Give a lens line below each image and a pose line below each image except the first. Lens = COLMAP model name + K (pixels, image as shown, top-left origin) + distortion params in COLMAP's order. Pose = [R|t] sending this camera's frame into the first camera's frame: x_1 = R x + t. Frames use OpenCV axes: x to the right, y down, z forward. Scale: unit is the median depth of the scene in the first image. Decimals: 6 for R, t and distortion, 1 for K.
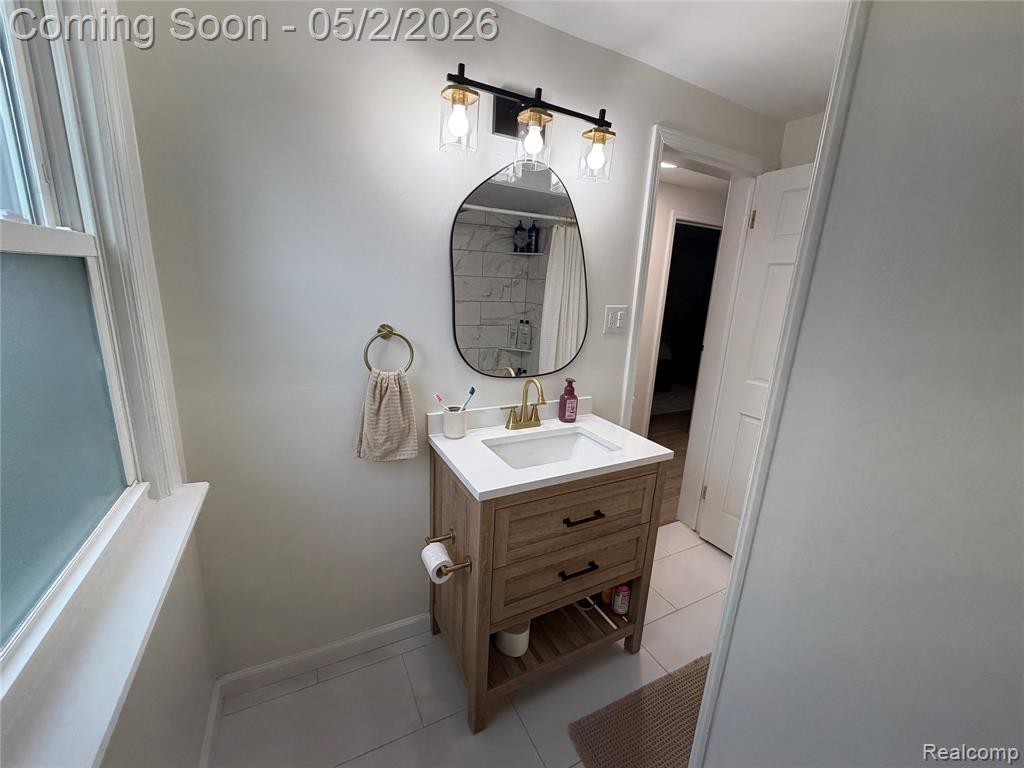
lens RADIAL K [[409.1, 0, 511.3], [0, 409.1, 382.7], [0, 0, 1]] dist [-0.002550, -0.000193]
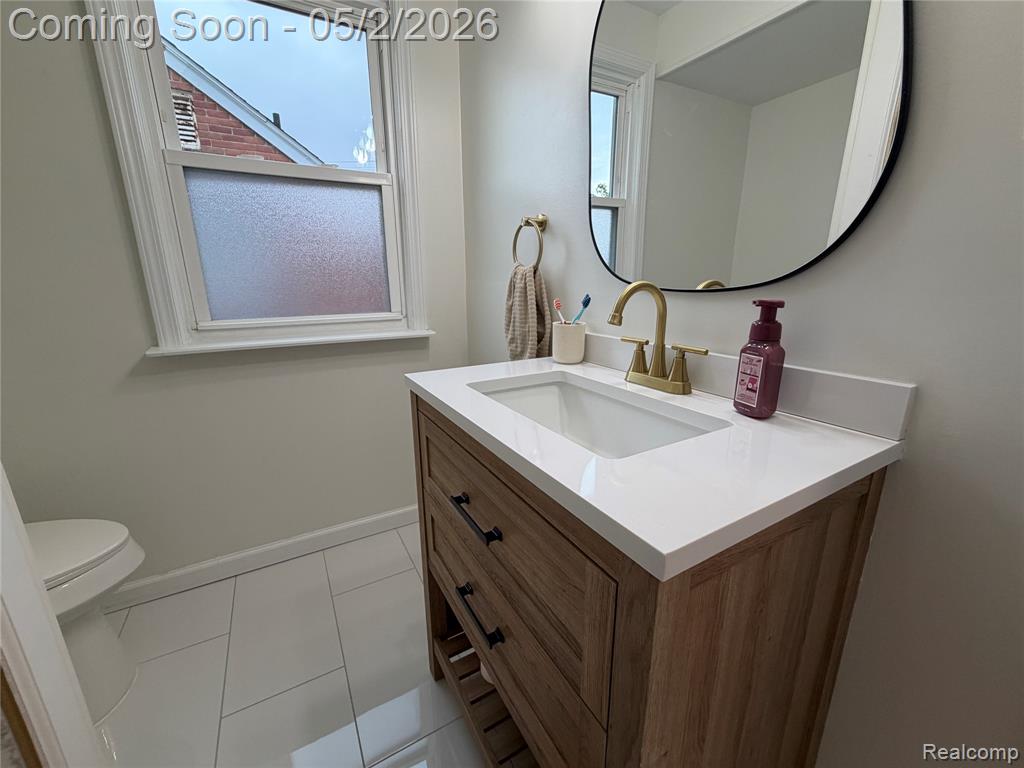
lens RADIAL K [[409.1, 0, 511.4], [0, 409.1, 384.7], [0, 0, 1]] dist [-0.002550, -0.000193]
pose [[0.040021, 0.207071, -0.977507, 0.538538], [-0.223605, 0.955336, 0.193220, 0.046105], [0.973858, 0.210842, 0.084536, 0.788751]]
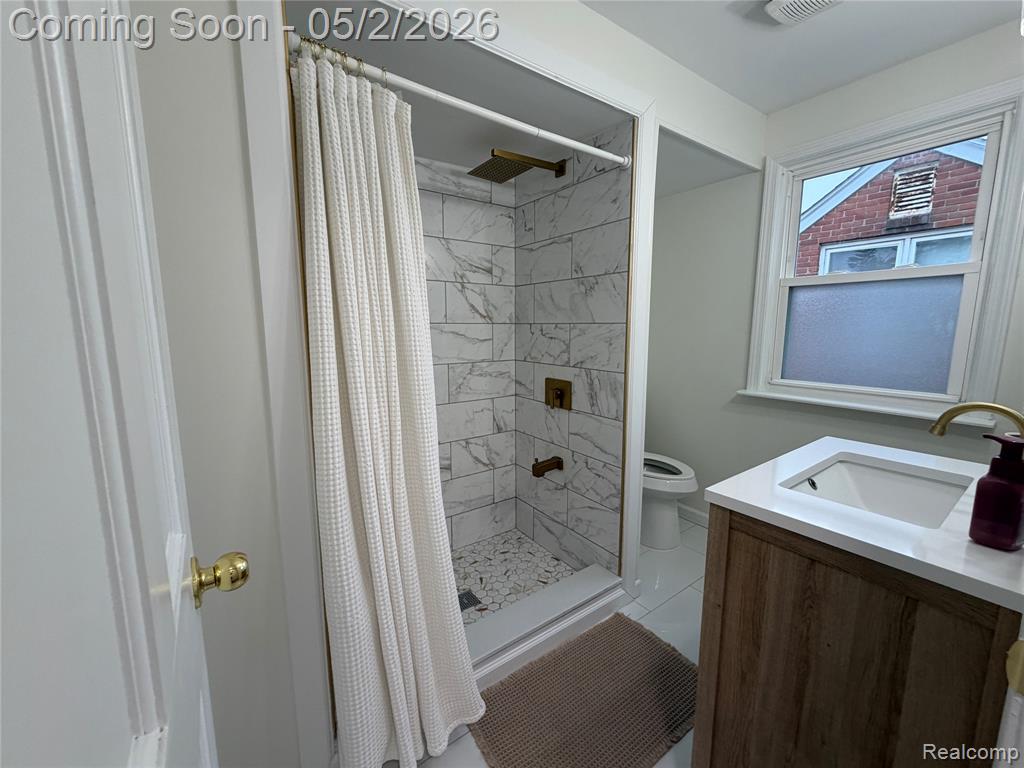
lens RADIAL K [[409.1, 0, 511.8], [0, 409.1, 384.2], [0, 0, 1]] dist [-0.002550, -0.000193]
pose [[-0.988731, -0.020401, -0.148306, 0.727636], [-0.073147, 0.930195, 0.359703, -0.184213], [0.130616, 0.366497, -0.921205, 1.360504]]
